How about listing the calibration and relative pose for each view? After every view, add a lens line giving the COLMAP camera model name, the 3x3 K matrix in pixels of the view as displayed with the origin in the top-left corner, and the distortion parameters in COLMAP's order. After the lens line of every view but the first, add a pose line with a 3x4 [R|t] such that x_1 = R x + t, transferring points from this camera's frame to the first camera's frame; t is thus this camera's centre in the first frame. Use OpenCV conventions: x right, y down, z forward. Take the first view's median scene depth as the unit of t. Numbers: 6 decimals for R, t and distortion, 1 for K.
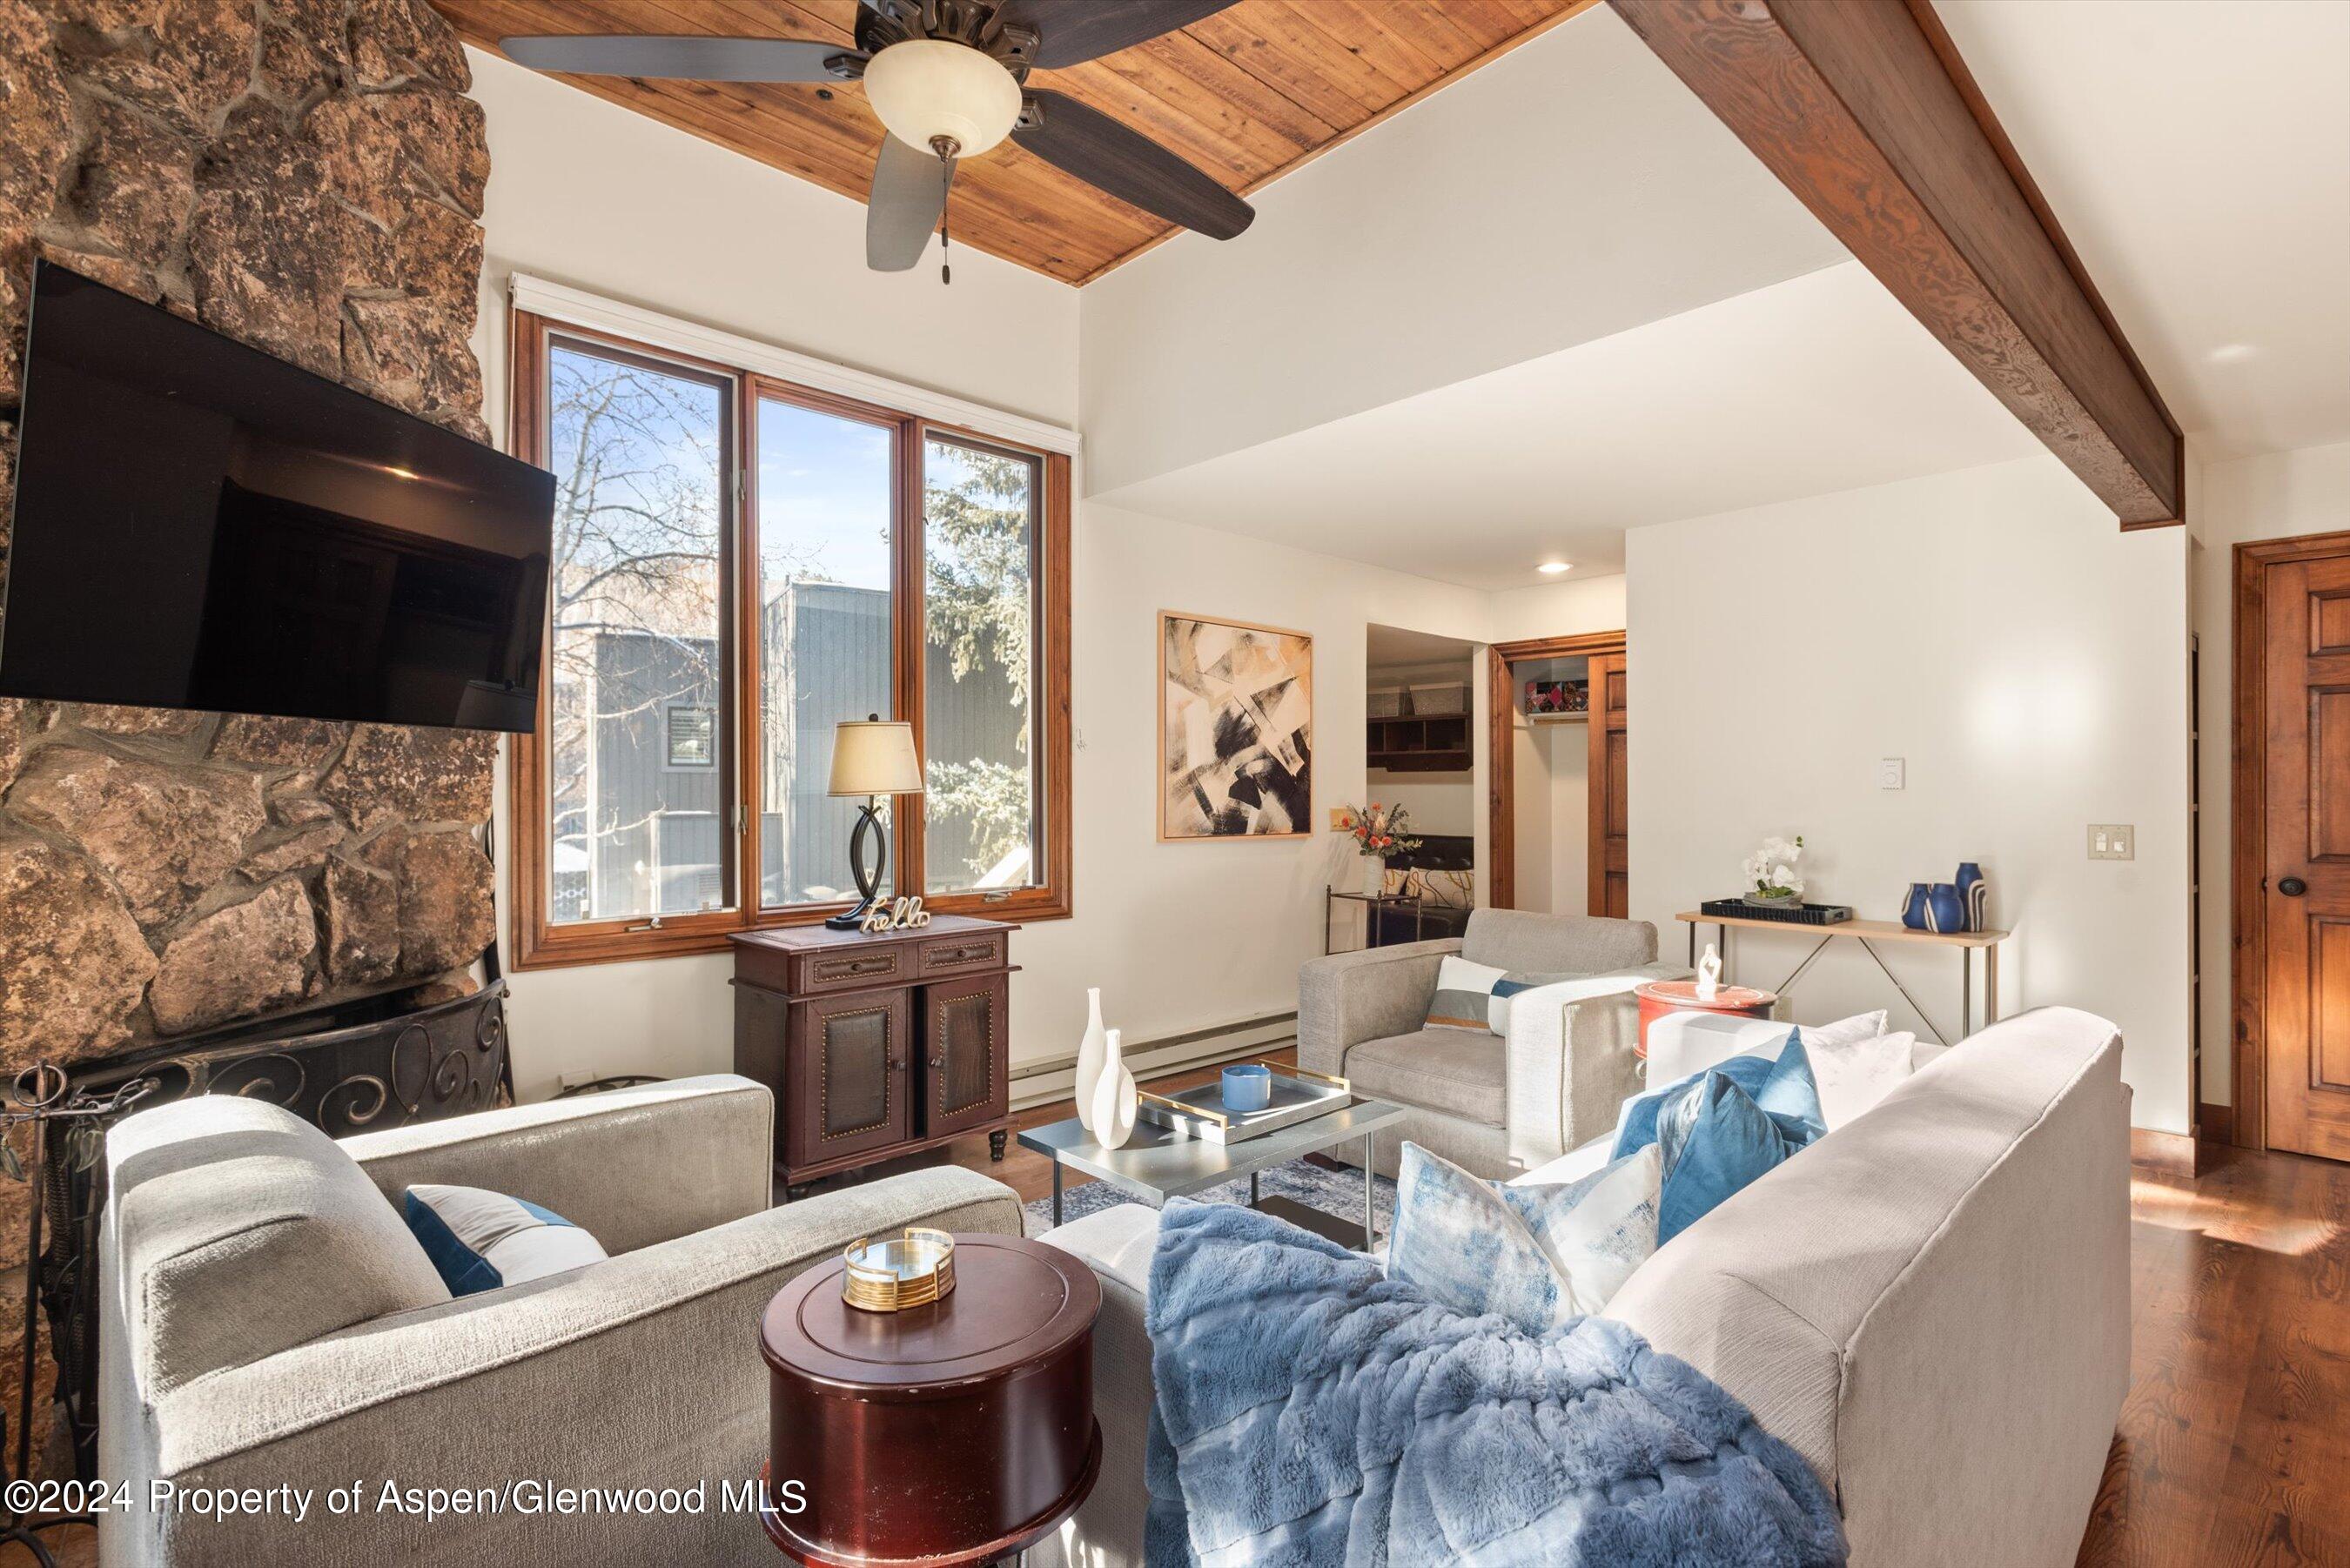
lens RADIAL K [[1103.0, 0, 1188.6], [0, 1103.0, 796.2], [0, 0, 1]] dist [0.015970, -0.001162]
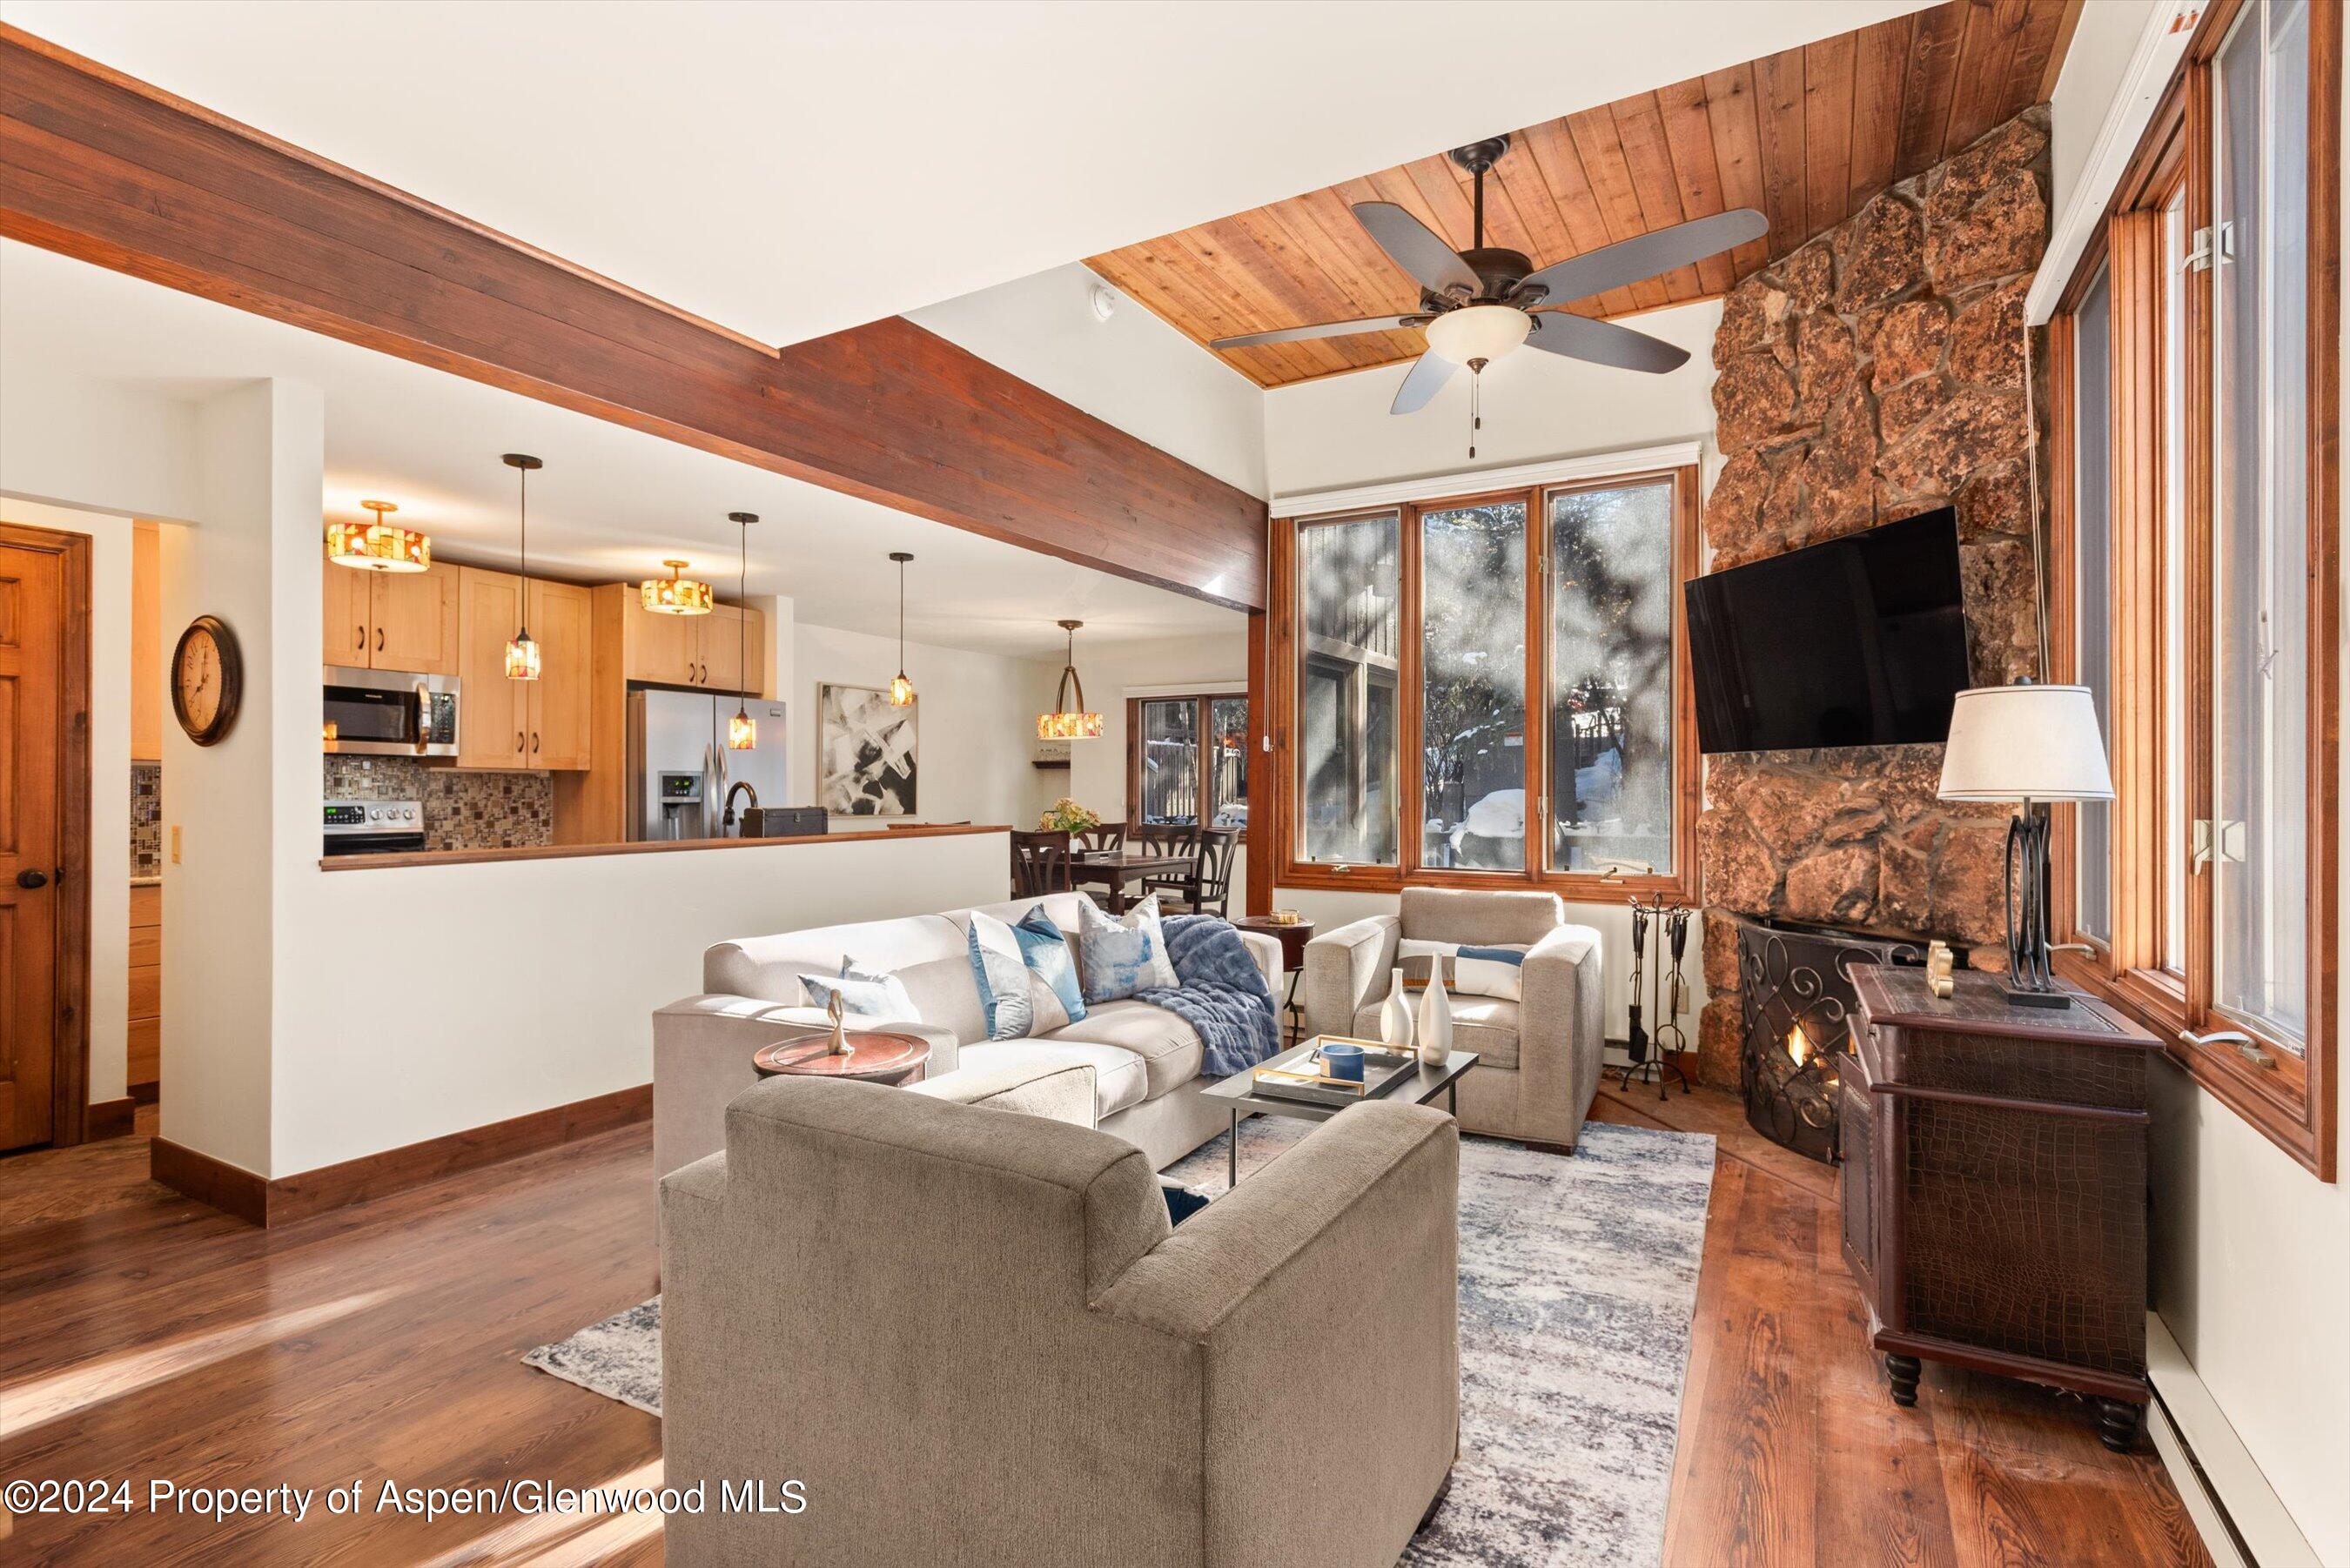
lens RADIAL K [[1103.0, 0, 1192.8], [0, 1103.0, 789.5], [0, 0, 1]] dist [0.015970, -0.001162]
pose [[-0.951580, -0.001581, -0.307397, 0.364245], [-0.003835, 0.999970, 0.006727, -0.009396], [0.307377, 0.007580, -0.951557, 1.371329]]
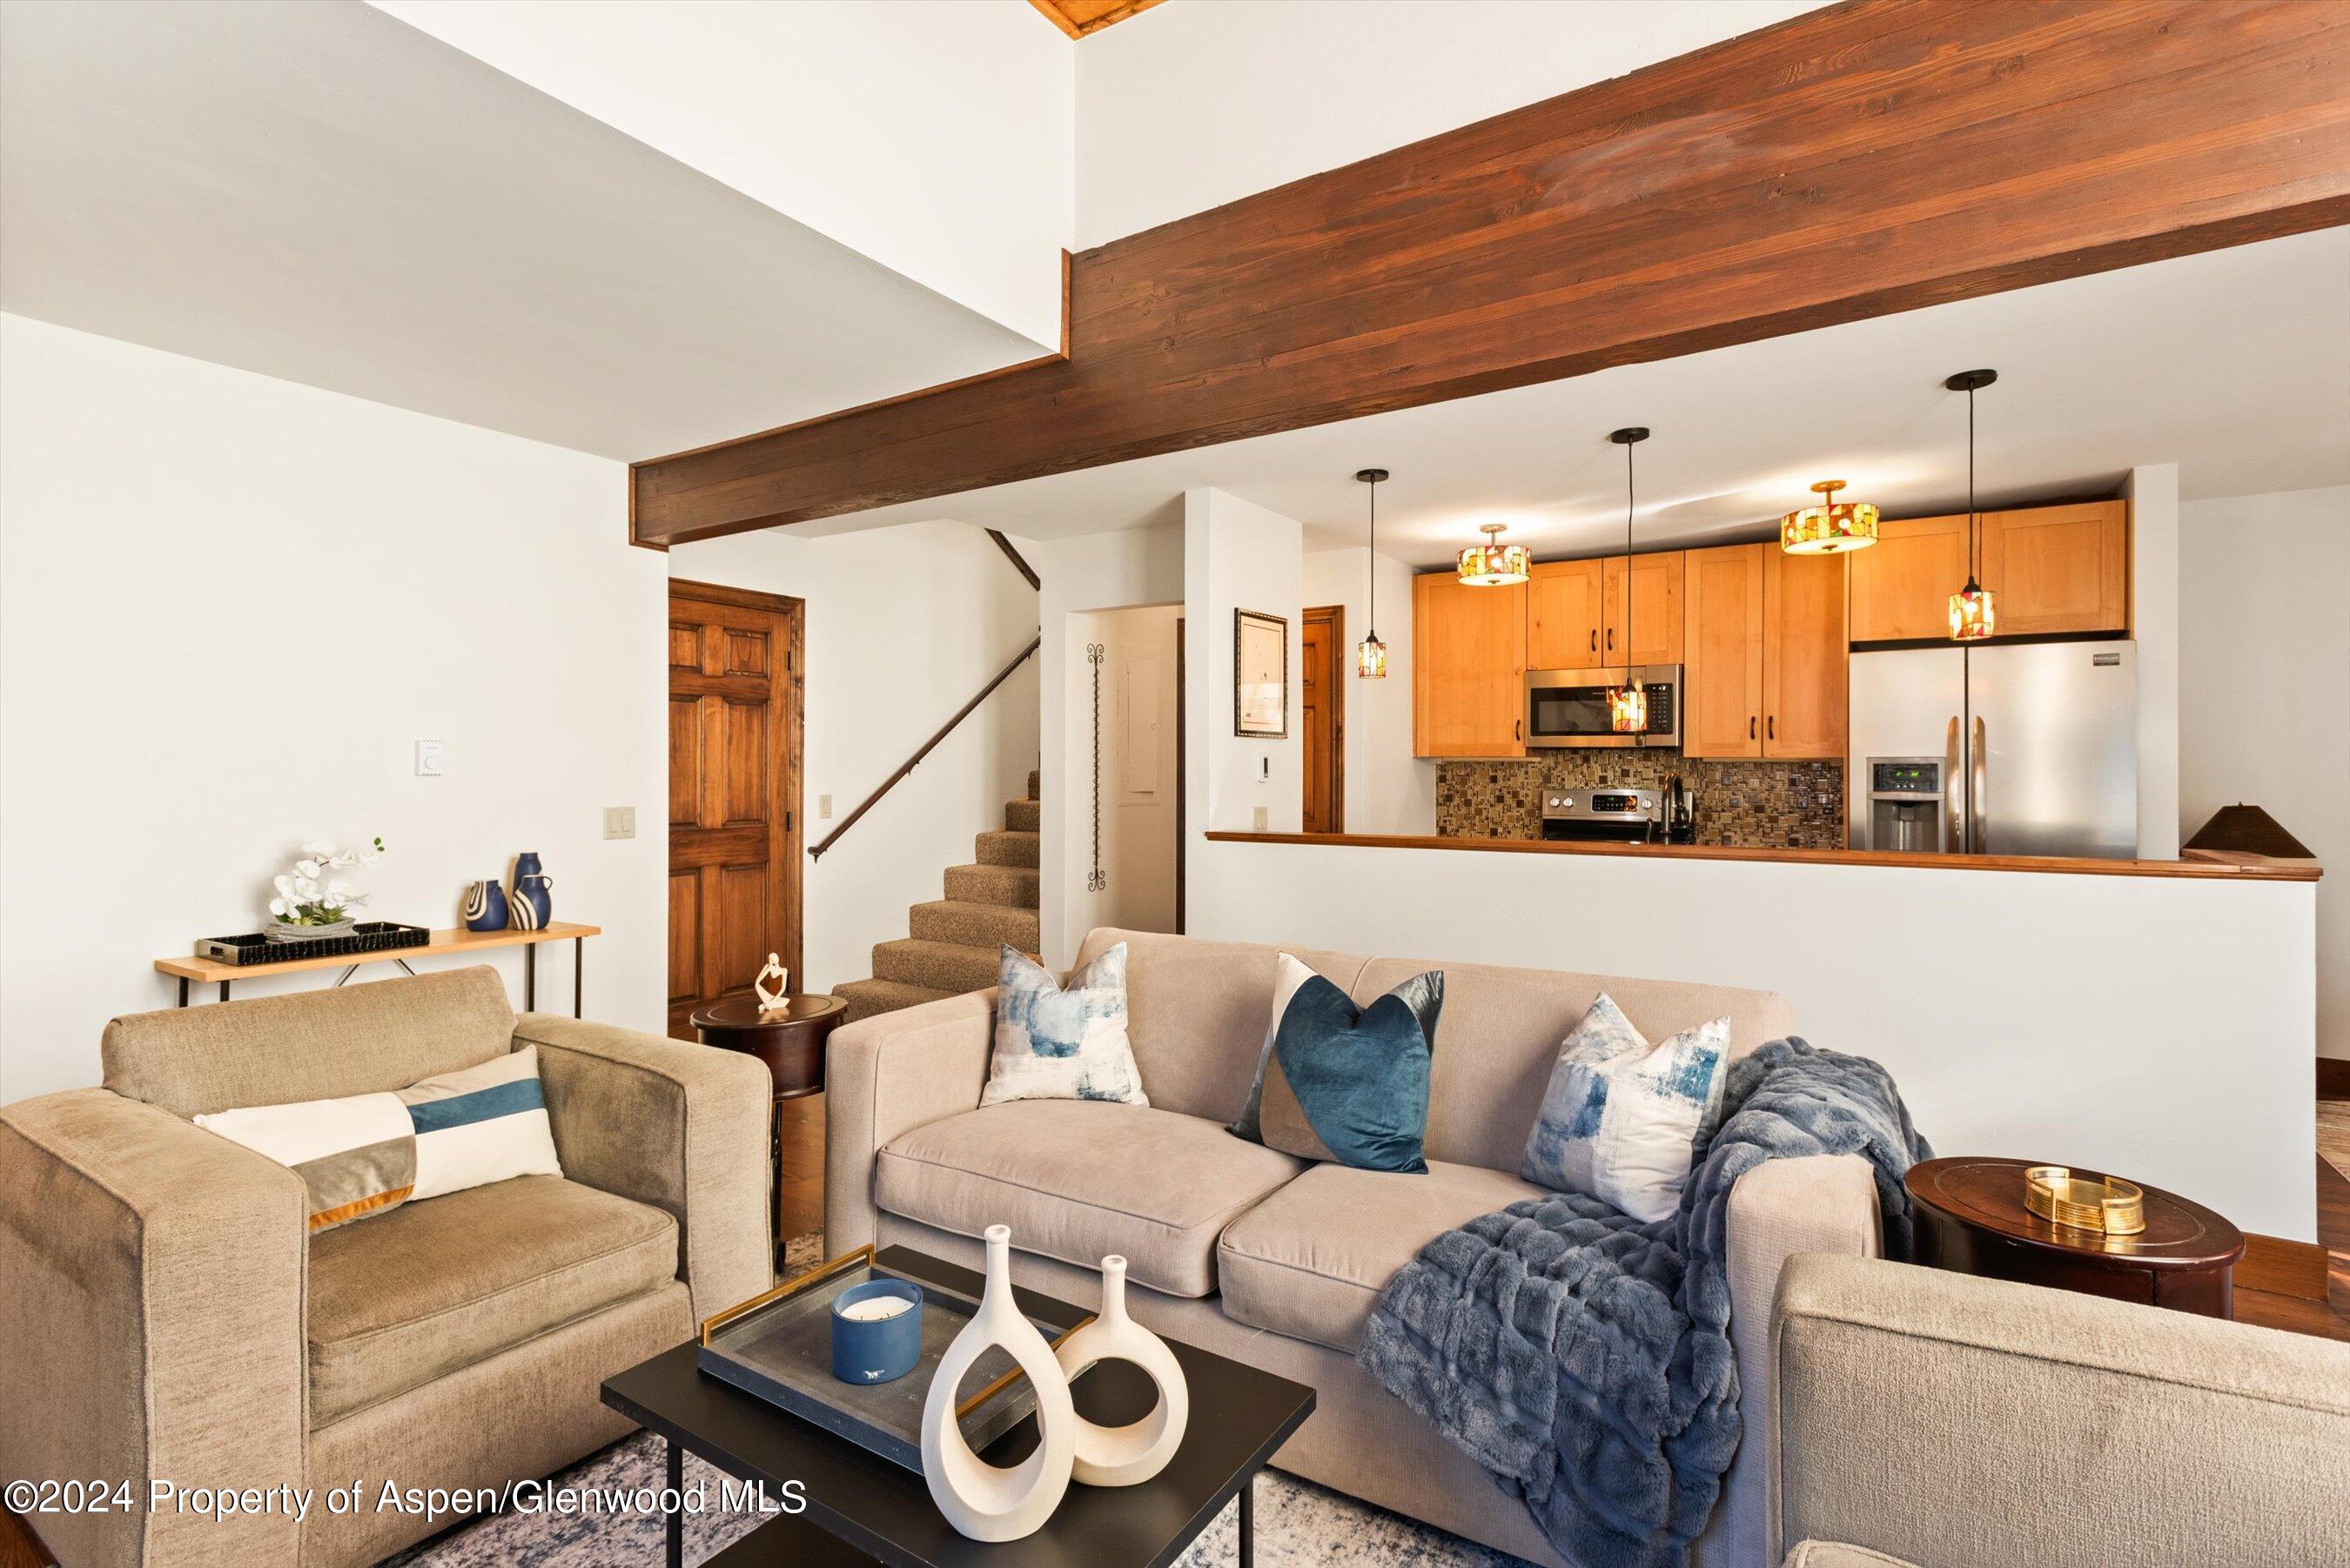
lens RADIAL K [[1103.0, 0, 1174.1], [0, 1103.0, 768.4], [0, 0, 1]] dist [0.015970, -0.001162]
pose [[-0.244584, 0.000924, 0.969628, -0.345711], [0.002214, 0.999997, -0.000395, -0.011759], [-0.969626, 0.002050, -0.244586, 0.697003]]
